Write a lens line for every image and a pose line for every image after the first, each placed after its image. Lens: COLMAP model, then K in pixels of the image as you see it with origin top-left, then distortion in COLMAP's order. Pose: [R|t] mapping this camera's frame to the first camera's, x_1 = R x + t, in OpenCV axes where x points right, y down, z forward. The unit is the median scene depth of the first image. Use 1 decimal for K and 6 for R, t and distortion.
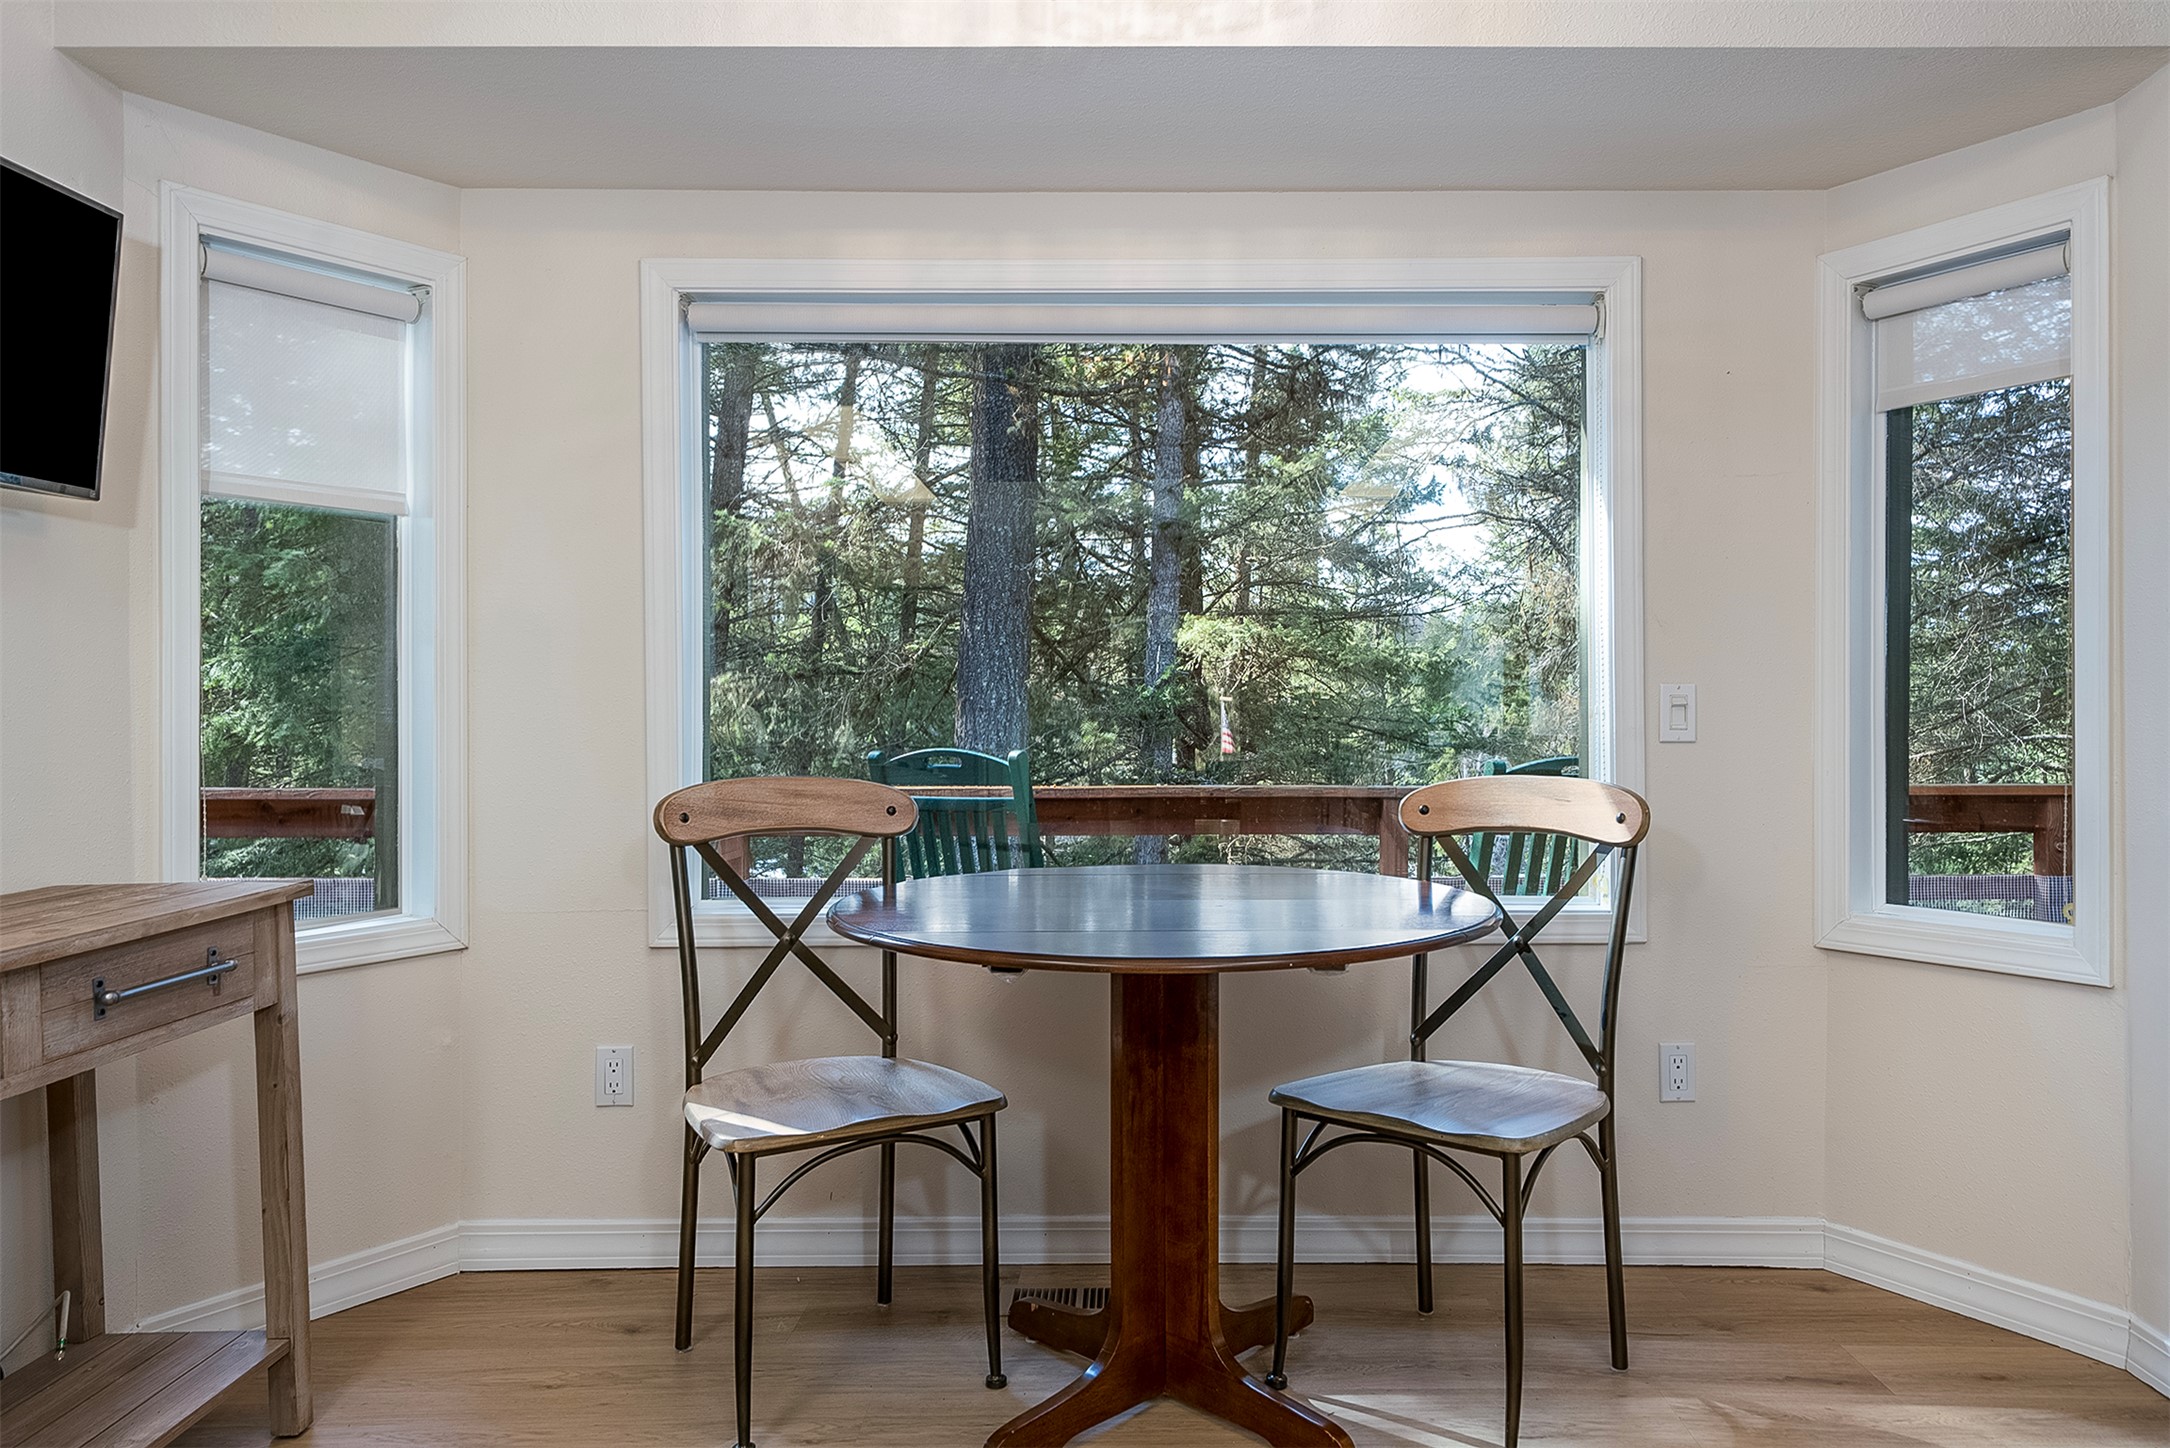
lens RADIAL K [[1361.5, 0, 1158.2], [0, 1361.5, 721.9], [0, 0, 1]] dist [-0.000339, -0.000081]
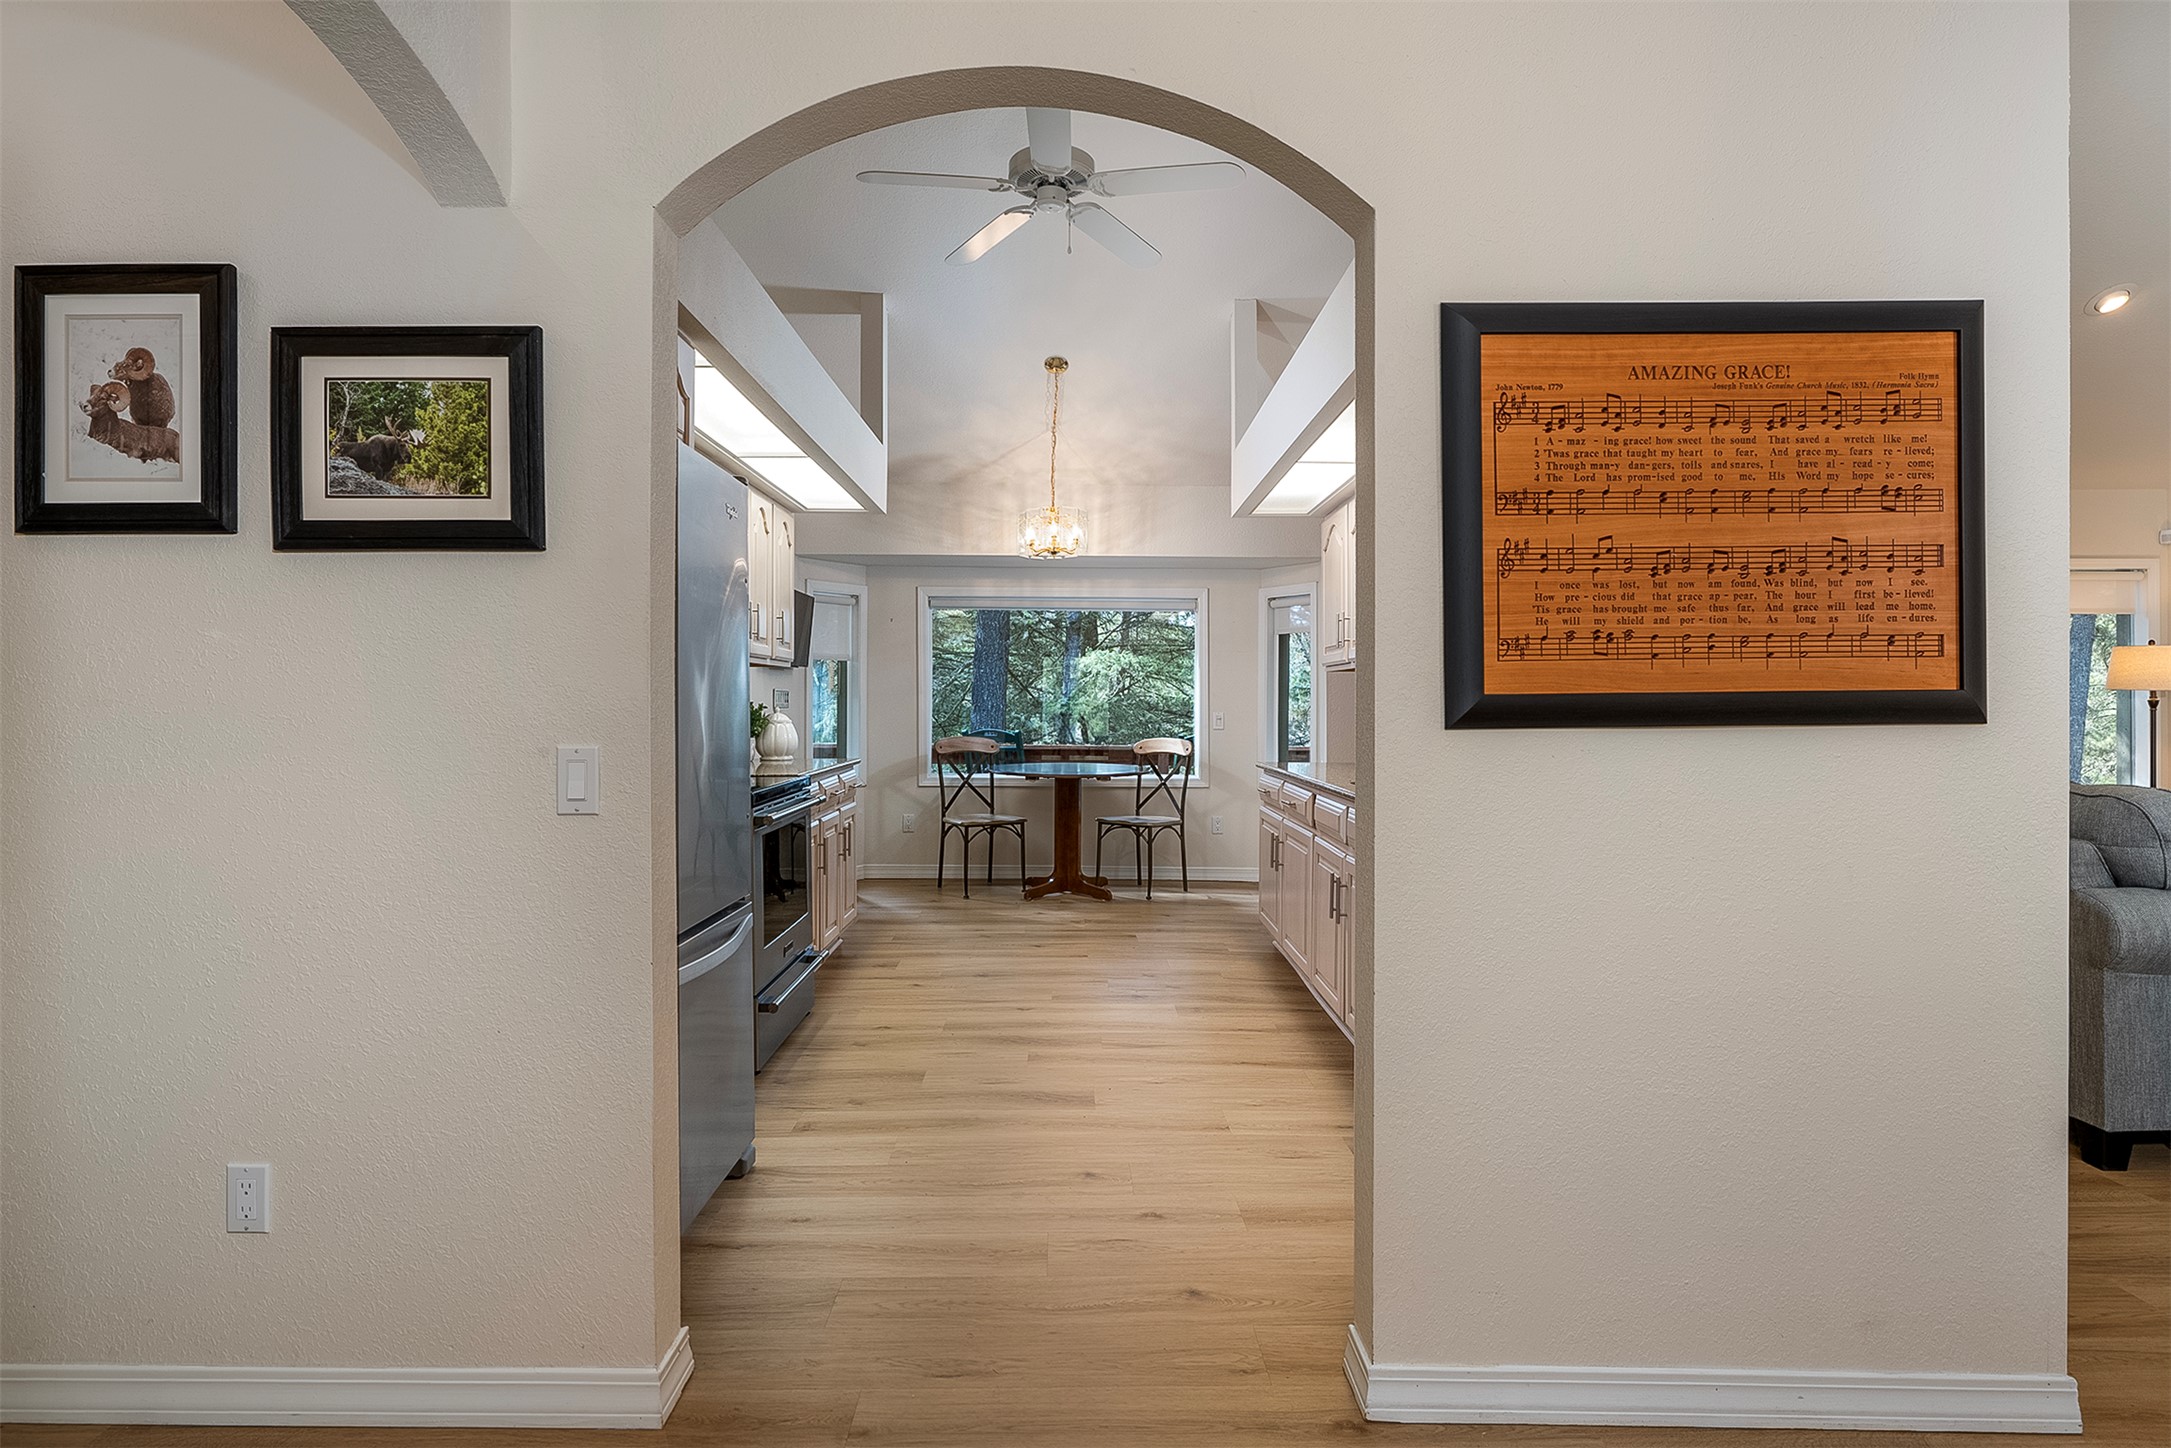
lens RADIAL K [[1067.1, 0, 1085.5], [0, 1067.1, 724.0], [0, 0, 1]] dist [0.000126, 0.000033]
pose [[0.999850, 0.009684, 0.014352, 0.009287], [-0.009873, 0.999864, 0.013182, -0.037601], [-0.014222, -0.013322, 0.999810, -1.925547]]
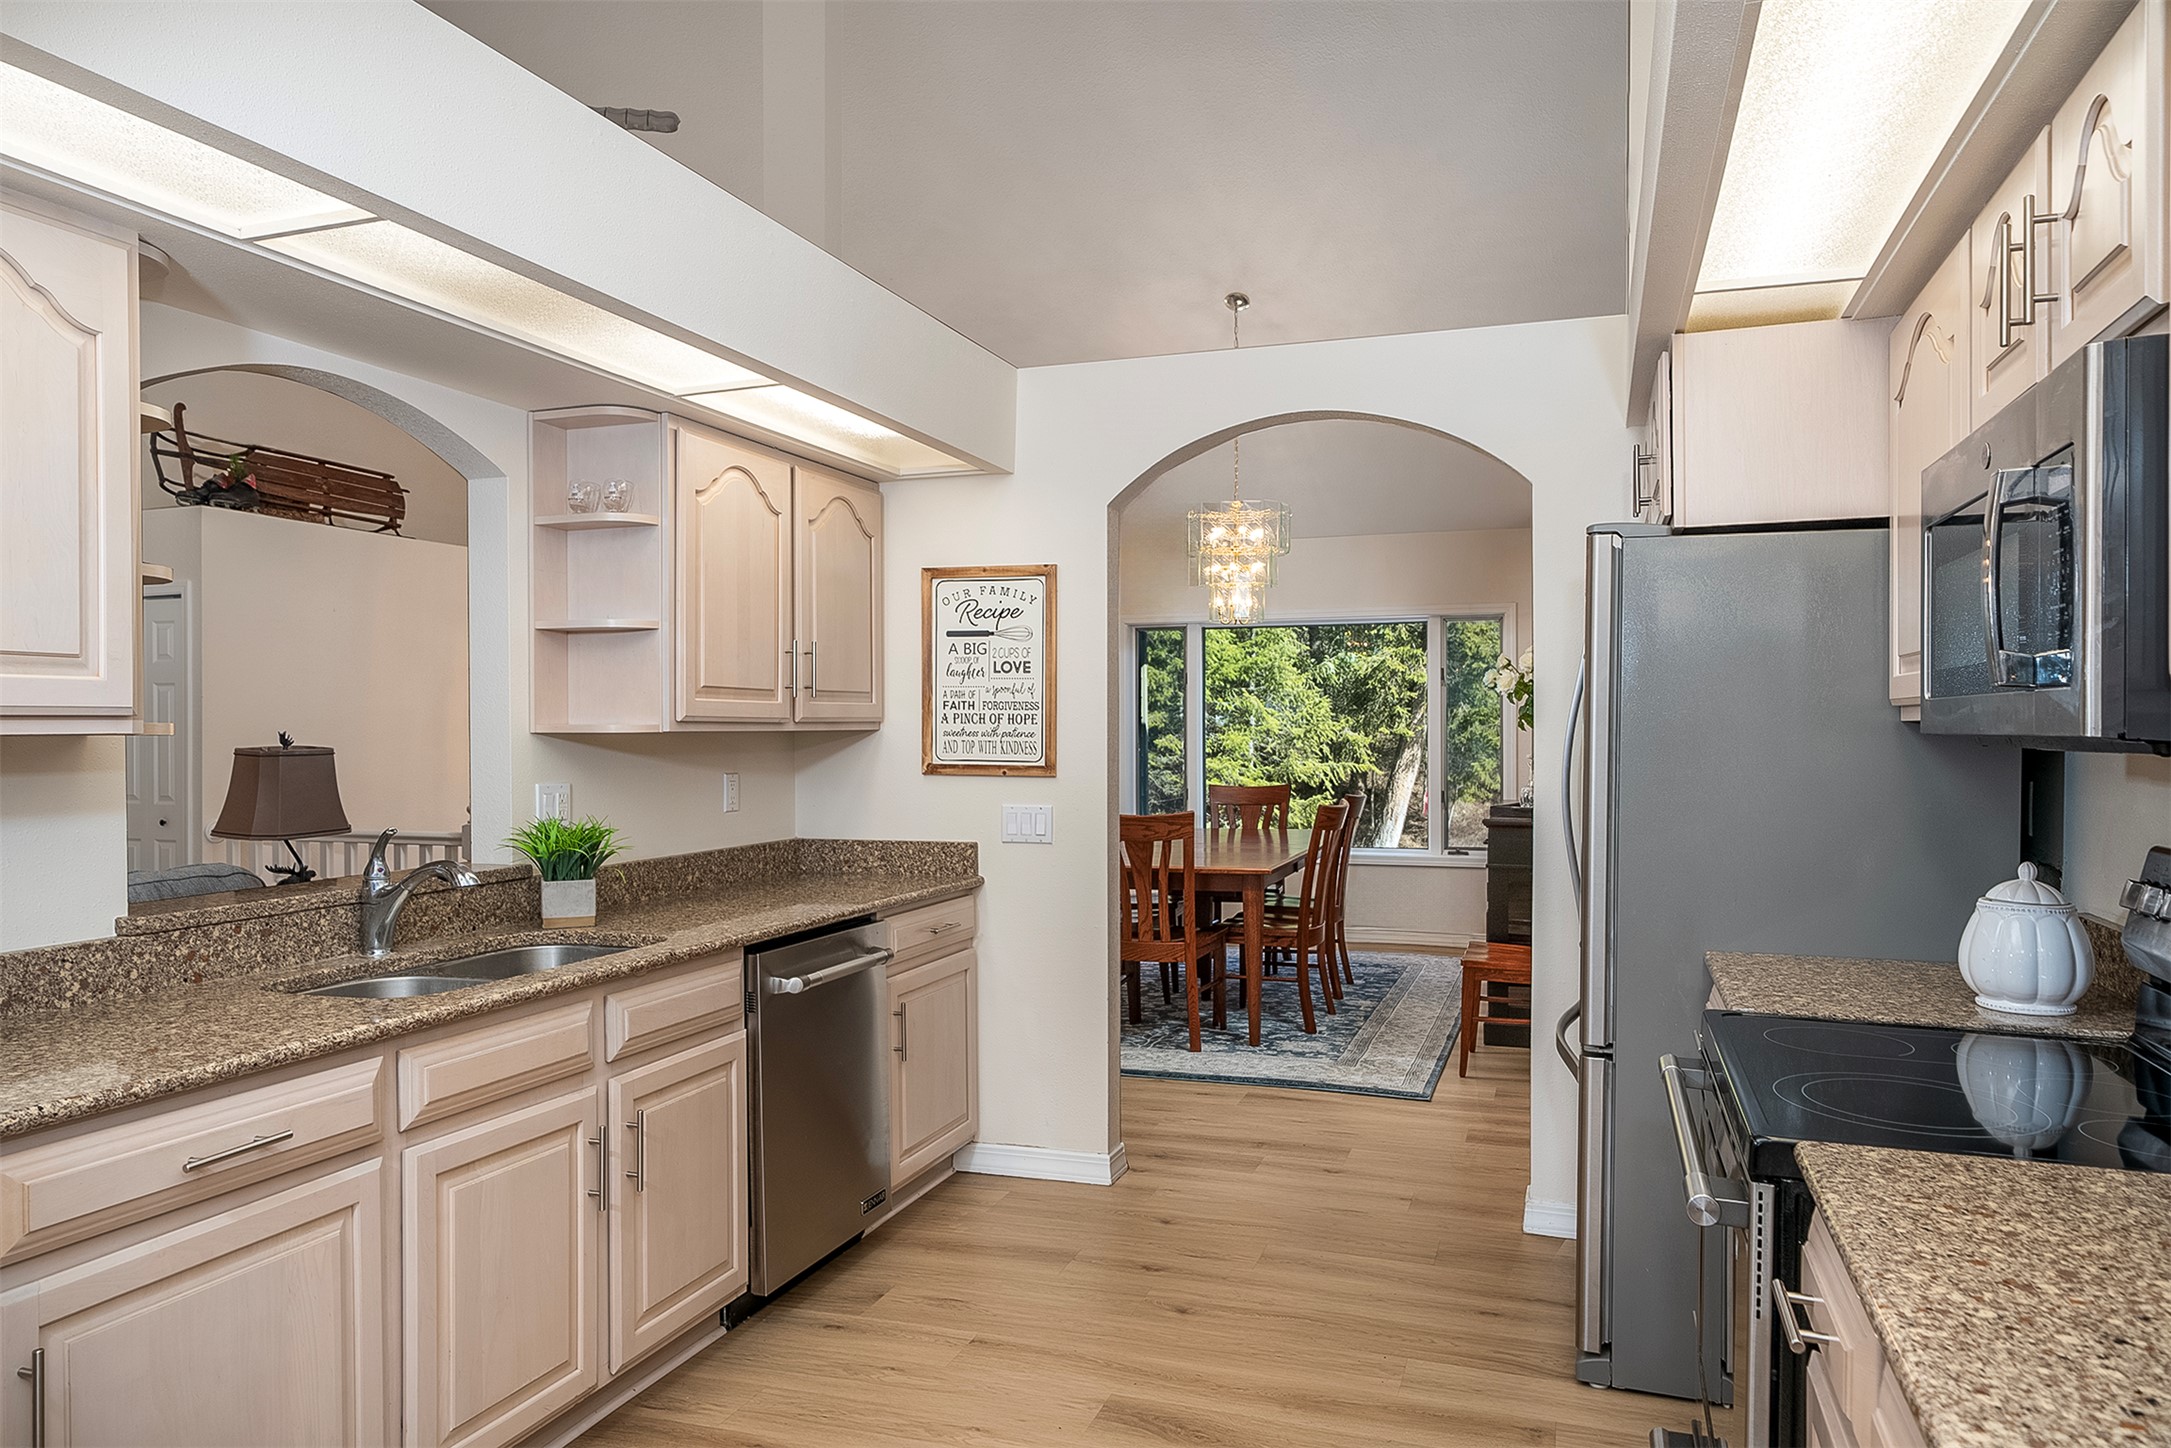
lens RADIAL K [[1362.1, 0, 1158.7], [0, 1362.1, 721.9], [0, 0, 1]] dist [-0.000339, -0.000081]
pose [[-0.955326, 0.008945, 0.295418, -0.407430], [0.009503, 0.999955, 0.000452, -0.129096], [-0.295401, 0.003239, -0.955368, 0.945442]]
